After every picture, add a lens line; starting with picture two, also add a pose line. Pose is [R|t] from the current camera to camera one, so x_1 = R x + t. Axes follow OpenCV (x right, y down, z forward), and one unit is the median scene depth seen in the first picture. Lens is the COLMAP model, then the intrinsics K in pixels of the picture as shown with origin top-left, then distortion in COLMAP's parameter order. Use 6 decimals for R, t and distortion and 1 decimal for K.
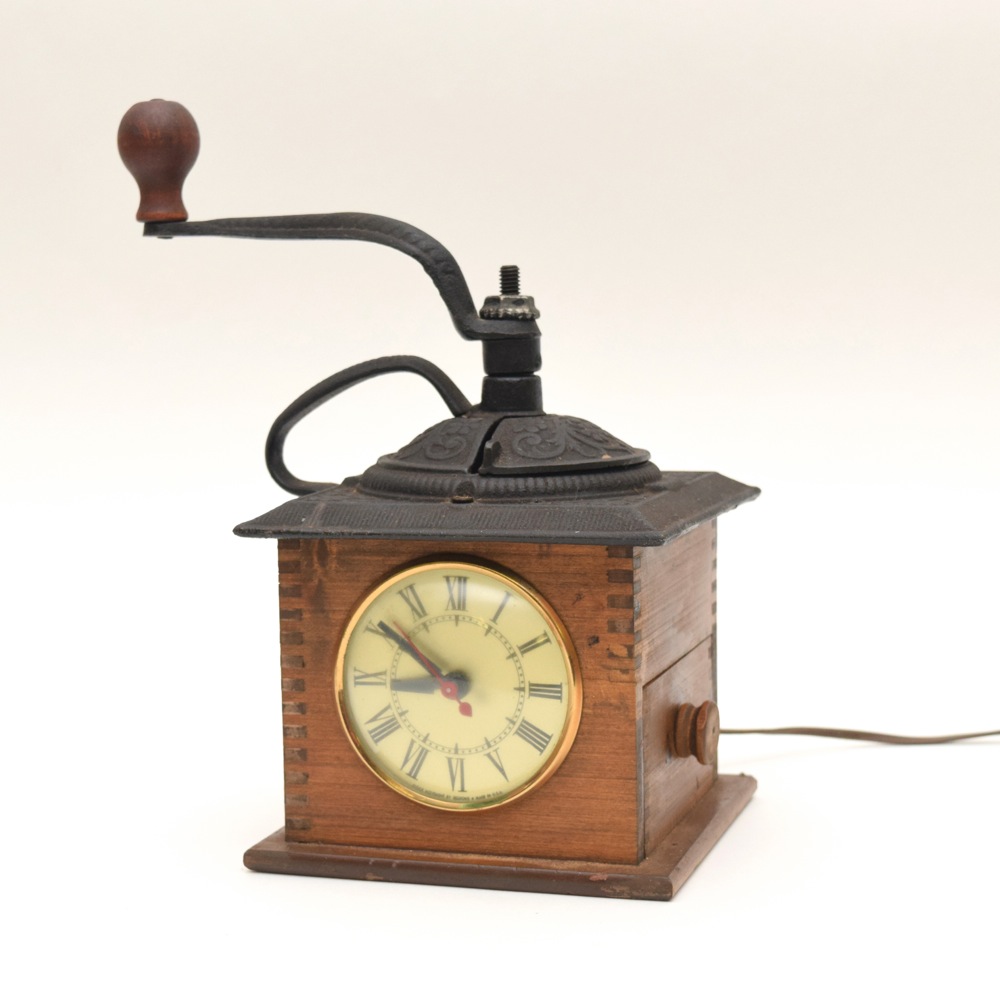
lens RADIAL K [[2339.9, 0, 490.9], [0, 2339.9, 508.9], [0, 0, 1]] dist [-0.062495, 0.000000]
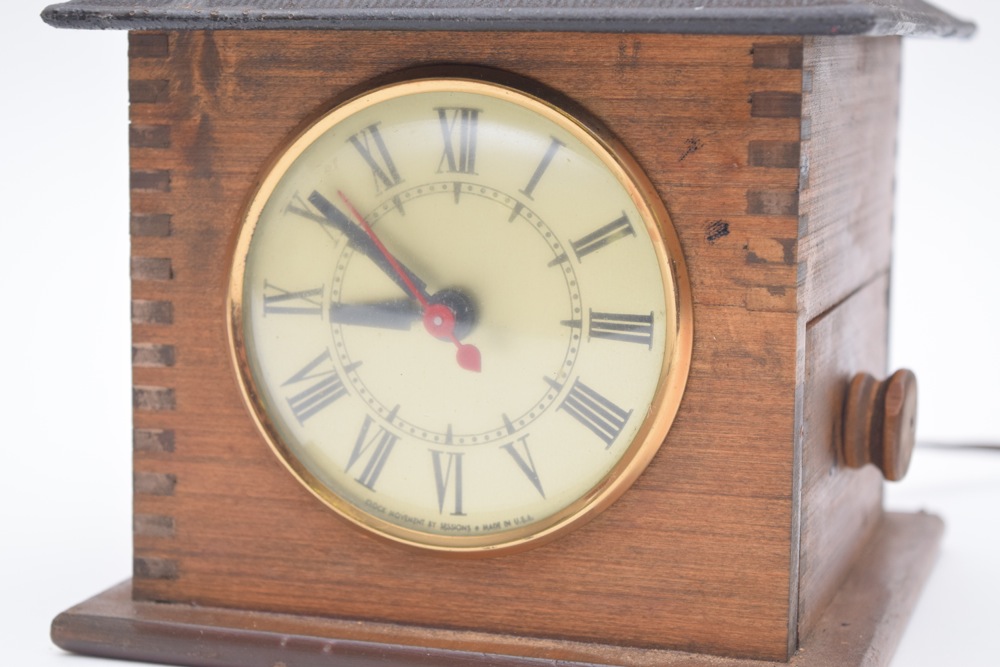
lens RADIAL K [[2261.0, 0, 497.9], [0, 2261.0, 332.5], [0, 0, 1]] dist [0.063171, 0.000000]
pose [[0.999562, 0.028494, 0.008028, -0.008381], [-0.028640, 0.999414, 0.018727, 0.068703], [-0.007490, -0.018948, 0.999792, 0.478305]]
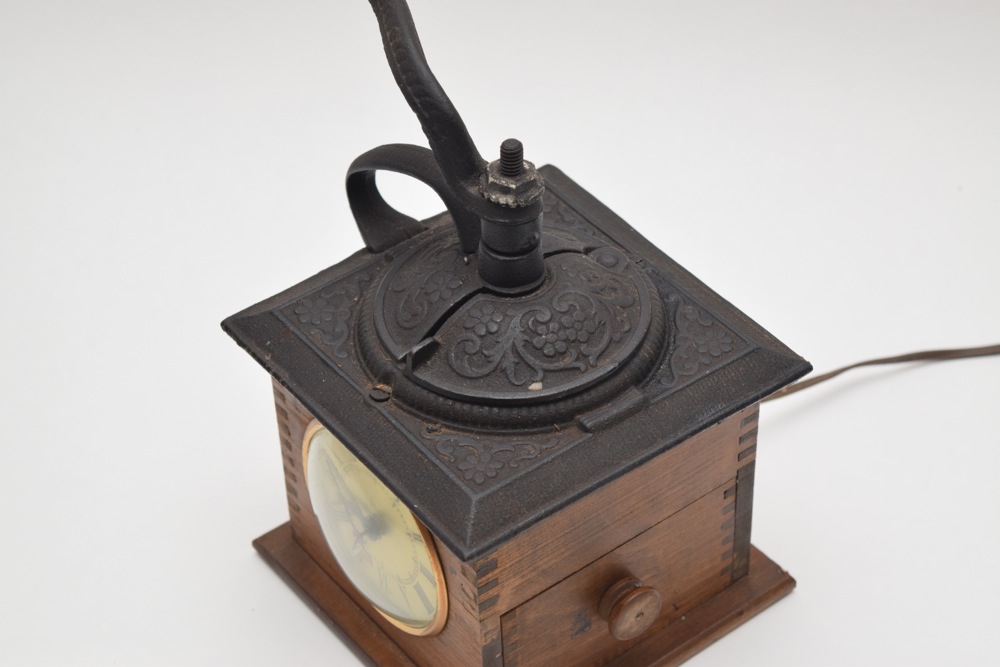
lens RADIAL K [[2261.0, 0, 499.1], [0, 2261.0, 327.9], [0, 0, 1]] dist [0.063171, 0.000000]
pose [[0.821350, 0.368748, -0.435212, 0.440350], [-0.051938, 0.808137, 0.586701, -0.596468], [0.568056, -0.459282, 0.682915, 0.366510]]
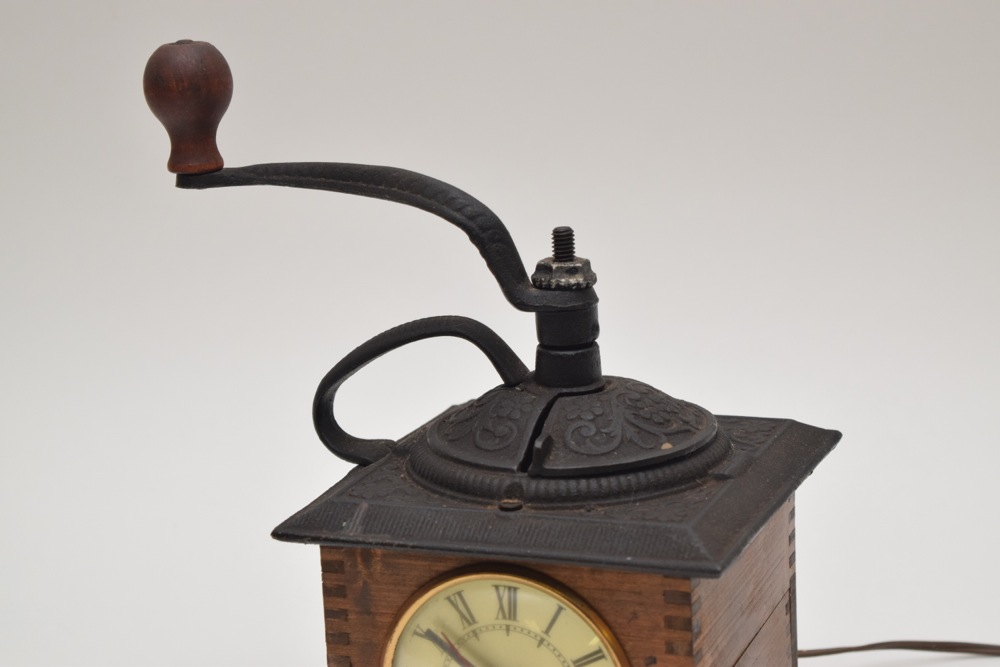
lens RADIAL K [[2261.0, 0, 503.2], [0, 2261.0, 325.4], [0, 0, 1]] dist [0.063171, 0.000000]
pose [[0.997645, -0.014559, -0.067027, 0.046162], [0.022662, 0.992299, 0.121777, -0.183602], [0.064737, -0.123009, 0.990292, 0.106983]]
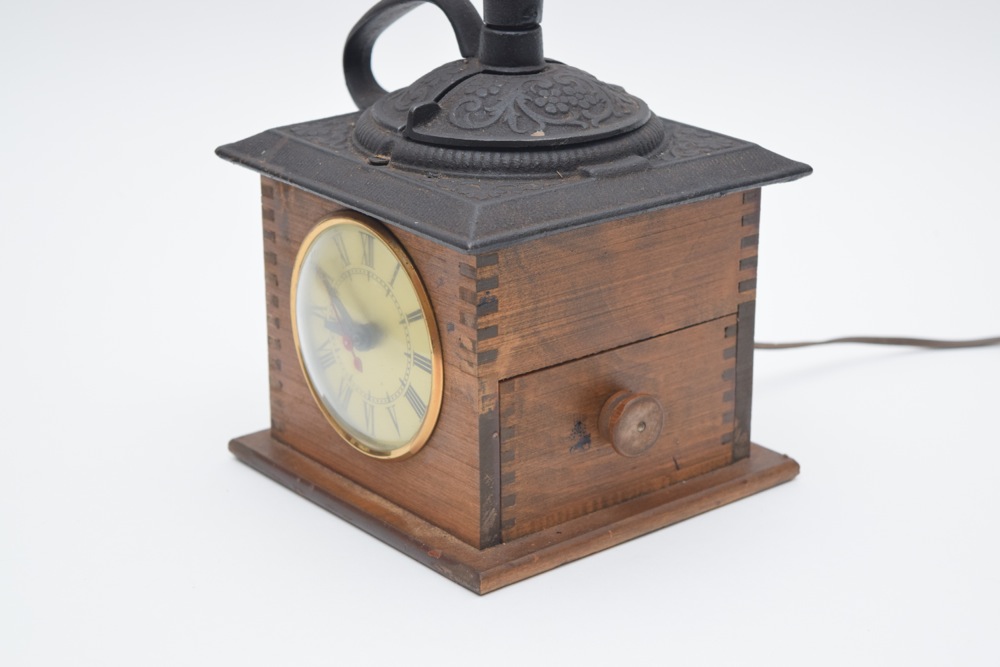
lens RADIAL K [[2261.0, 0, 499.2], [0, 2261.0, 343.7], [0, 0, 1]] dist [0.063171, 0.000000]
pose [[0.833690, 0.205078, -0.512741, 0.535395], [-0.076305, 0.962361, 0.260841, -0.182224], [0.546935, -0.178336, 0.817960, 0.218721]]
